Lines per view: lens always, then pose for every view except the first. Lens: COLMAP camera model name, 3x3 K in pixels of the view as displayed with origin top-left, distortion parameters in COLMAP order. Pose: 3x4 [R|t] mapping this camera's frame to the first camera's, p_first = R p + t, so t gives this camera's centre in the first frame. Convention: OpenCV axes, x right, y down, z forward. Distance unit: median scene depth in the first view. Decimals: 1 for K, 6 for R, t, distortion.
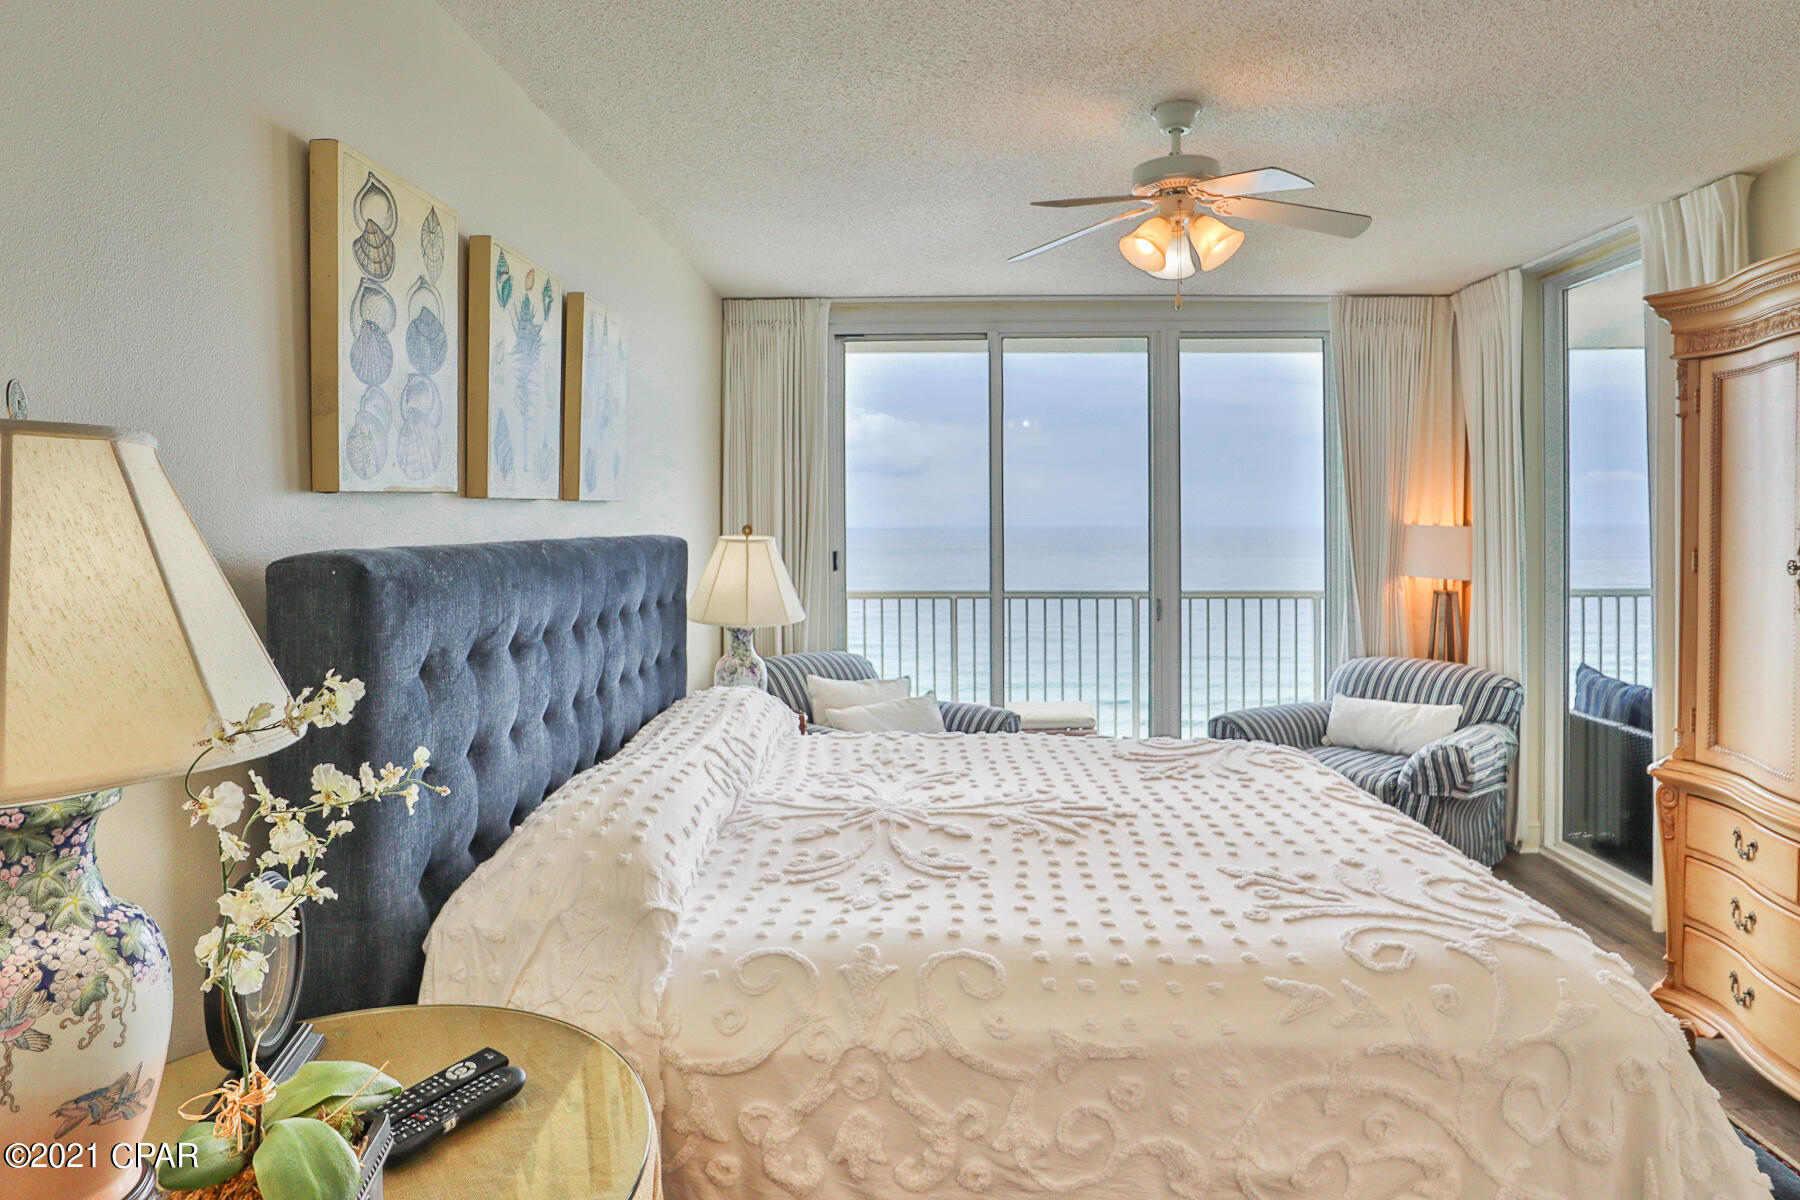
lens RADIAL K [[1051.0, 0, 877.7], [0, 1051.0, 530.8], [0, 0, 1]] dist [-0.046979, 0.020091]
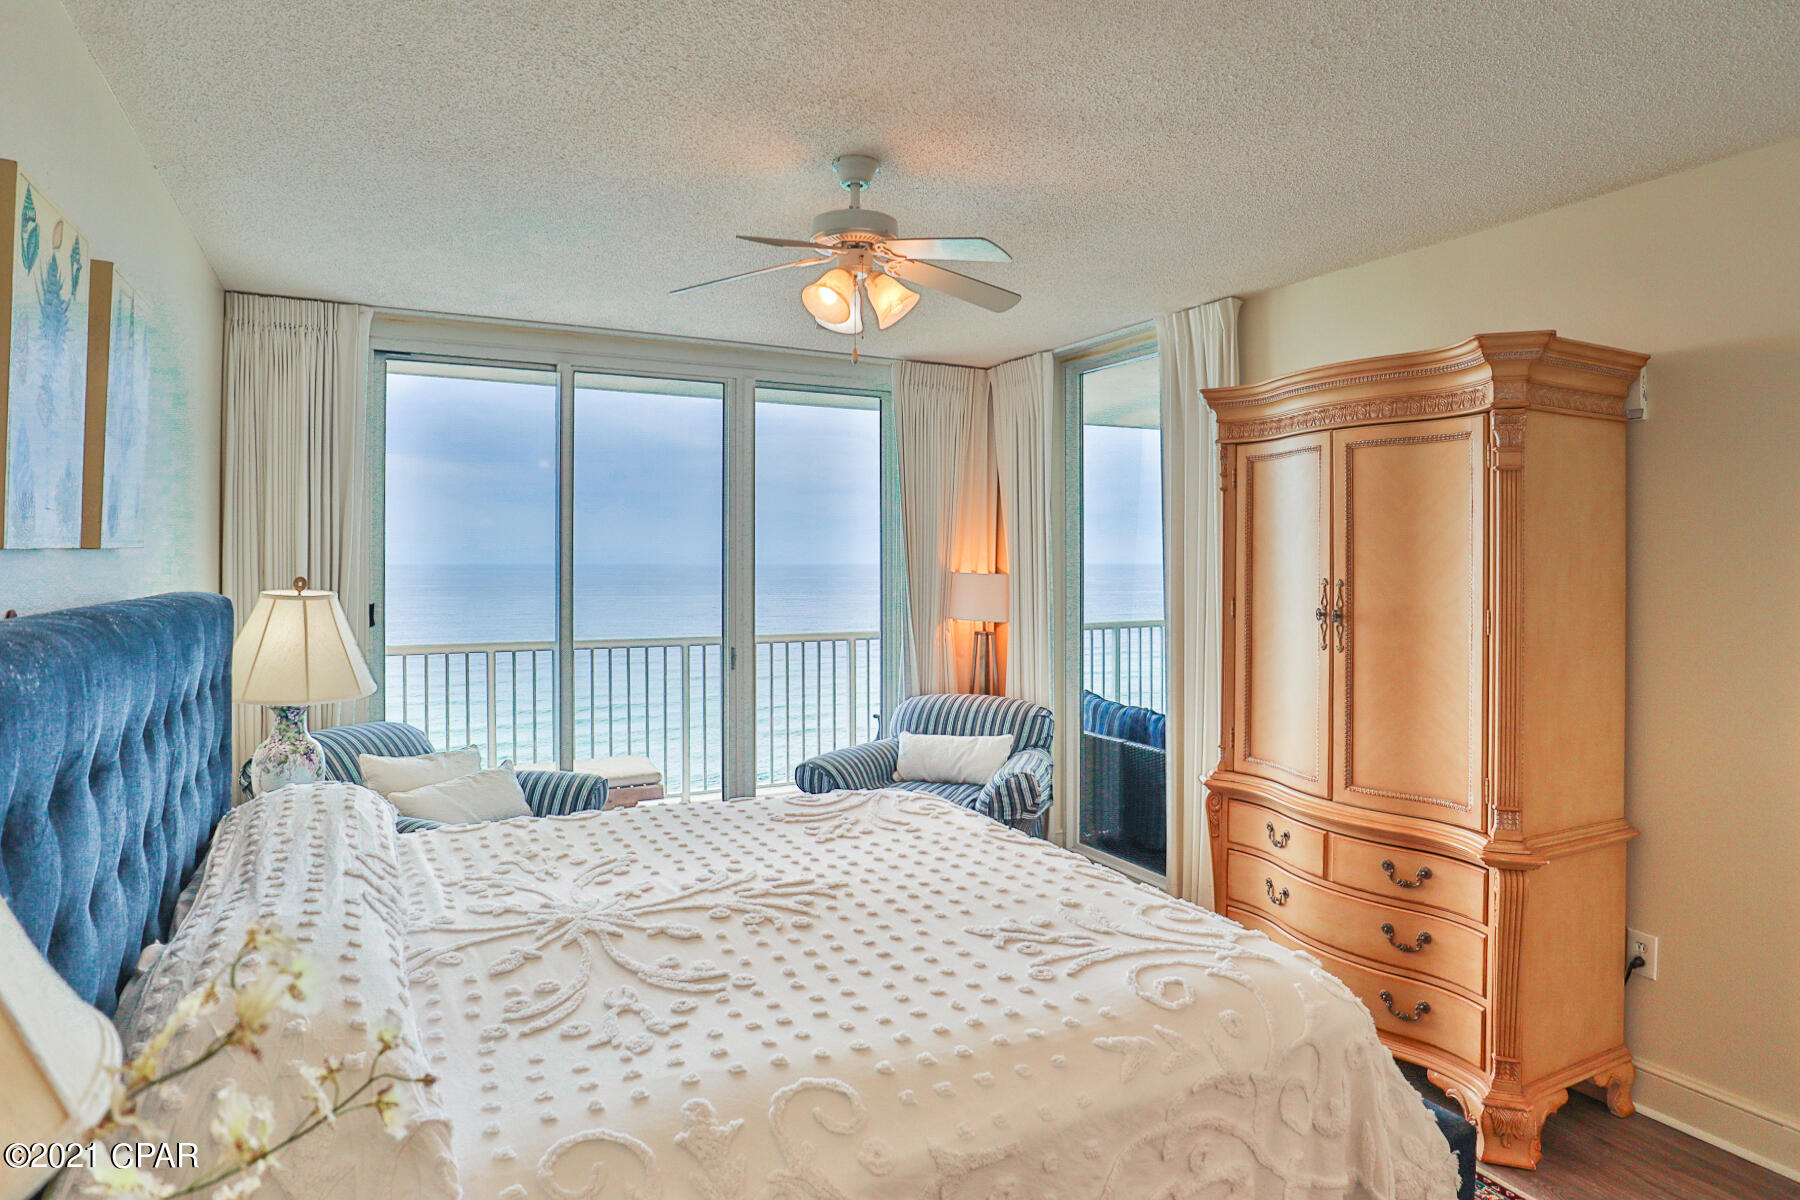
lens RADIAL K [[1046.6, 0, 904.2], [0, 1046.6, 556.4], [0, 0, 1]] dist [-0.066580, 0.042731]
pose [[0.866727, 0.006921, 0.498734, -0.168881], [-0.000612, 0.999918, -0.012813, -0.016574], [-0.498782, 0.010800, 0.866660, 0.121812]]
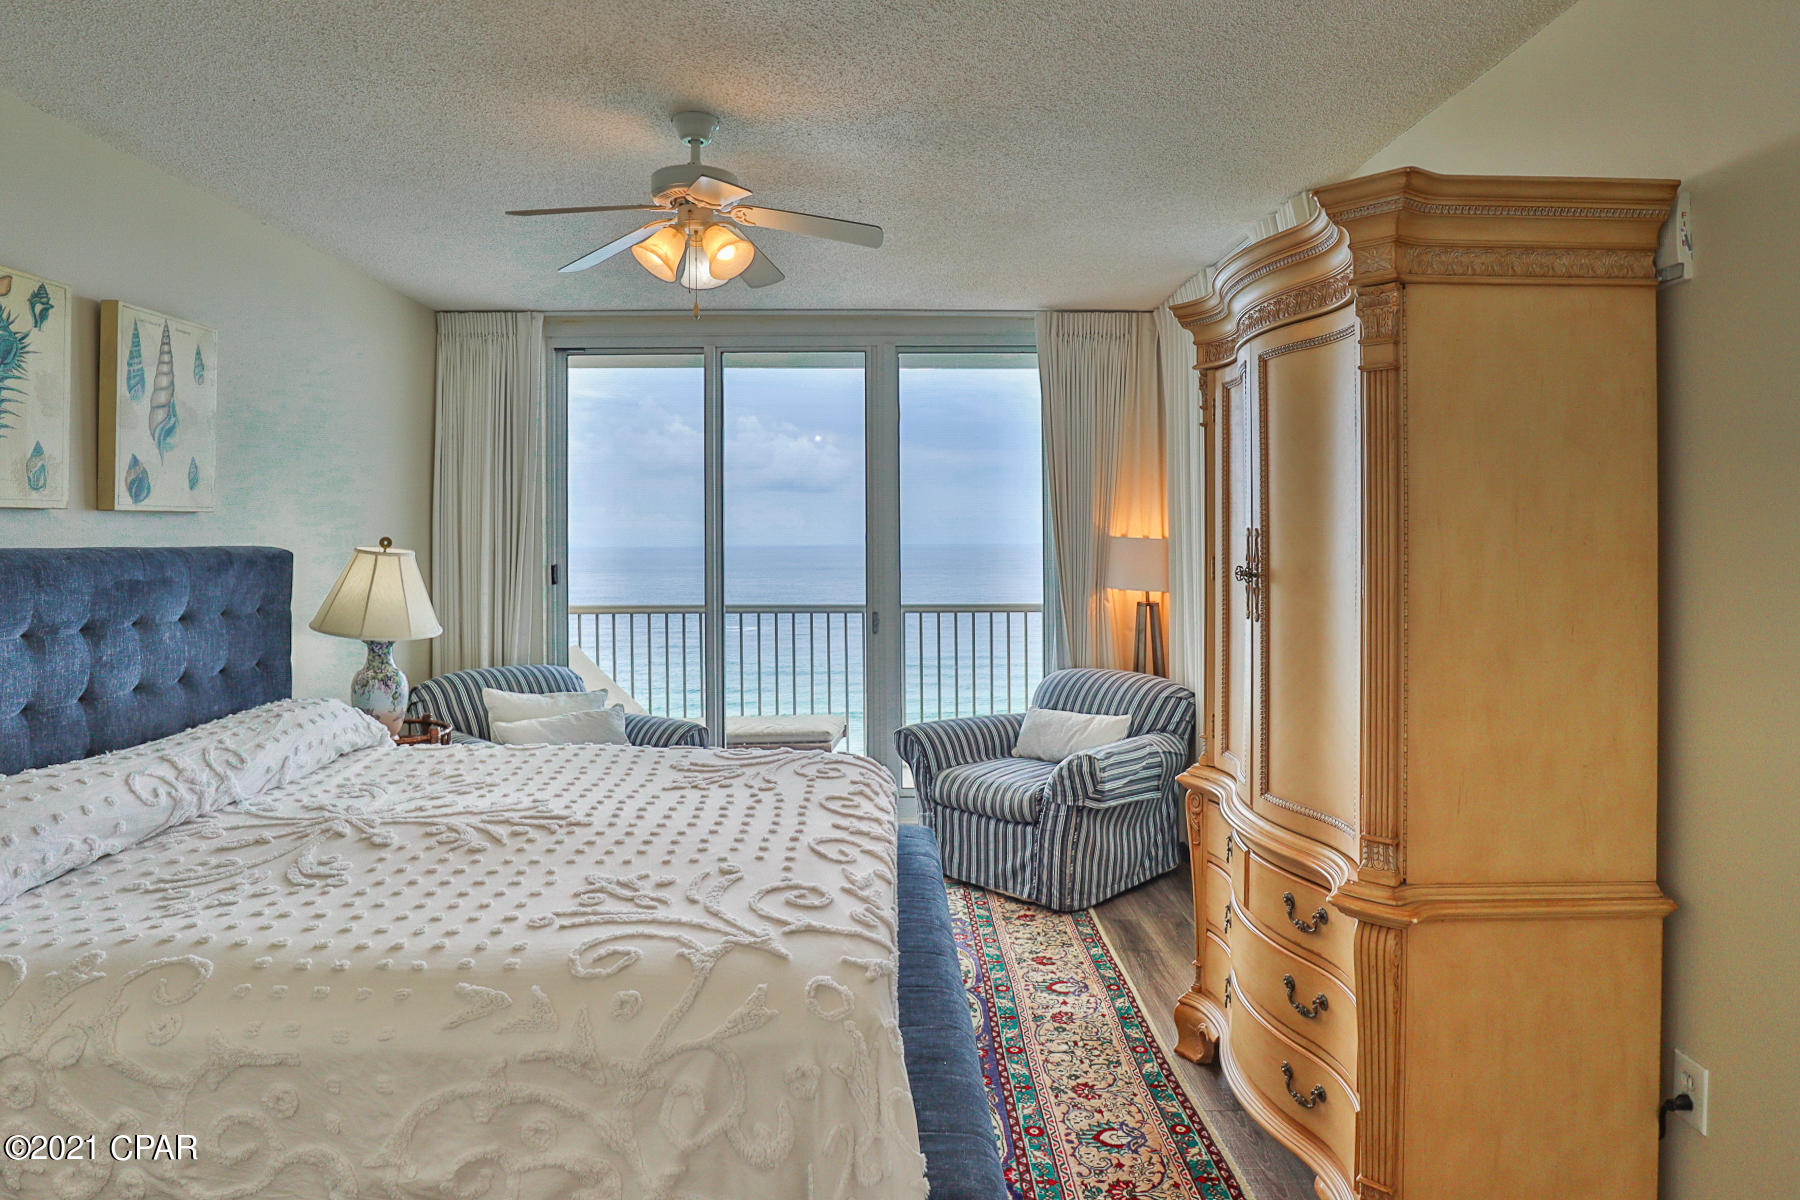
lens RADIAL K [[1045.9, 0, 859.6], [0, 1045.9, 537.5], [0, 0, 1]] dist [-0.047617, 0.017671]
pose [[0.998851, -0.000994, 0.047906, 0.406386], [0.001511, 0.999941, -0.010757, 0.009130], [-0.047893, 0.010817, 0.998794, -0.003675]]
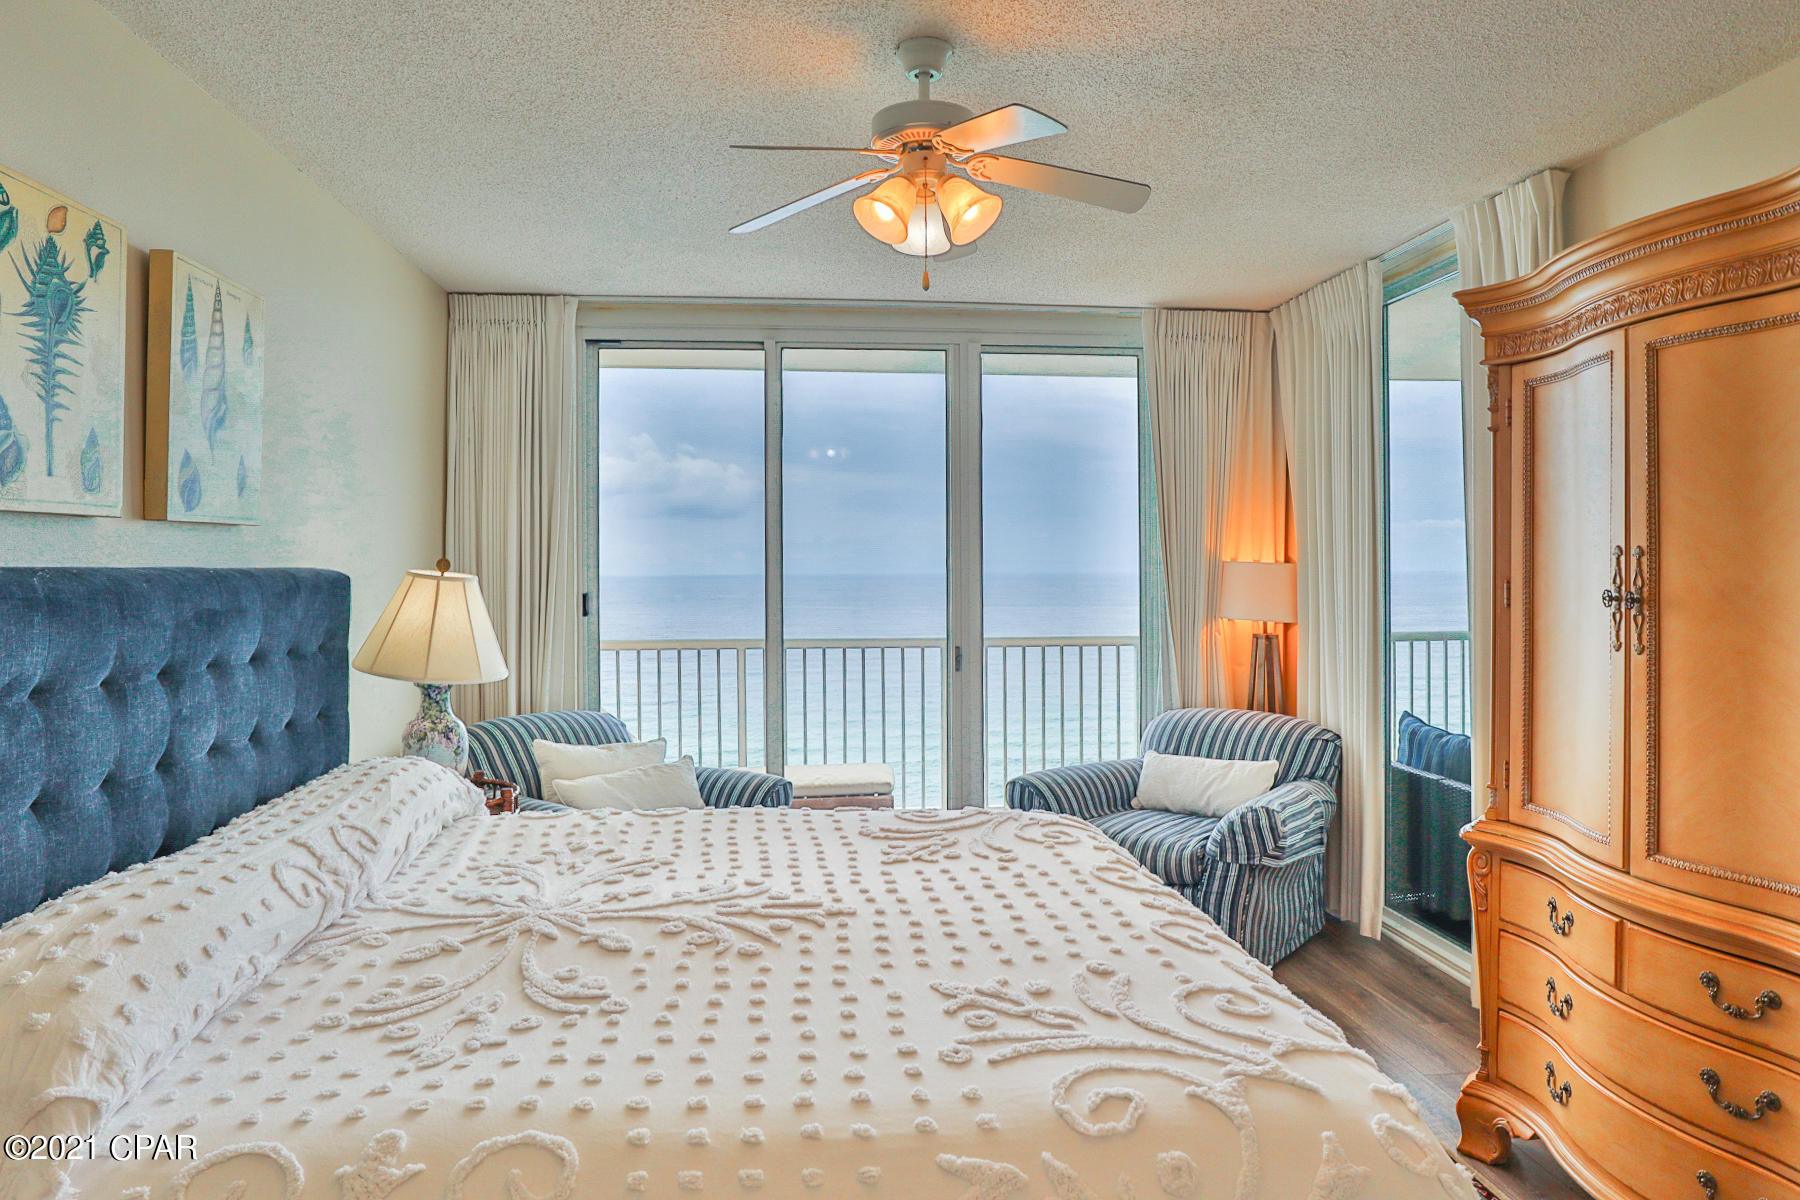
lens RADIAL K [[1126.8, 0, 862.4], [0, 1126.8, 570.7], [0, 0, 1]] dist [-0.050965, 0.026177]
pose [[0.991272, -0.000087, 0.131831, 0.124858], [0.001025, 0.999975, -0.007045, 0.015877], [-0.131827, 0.007119, 0.991247, 0.133678]]
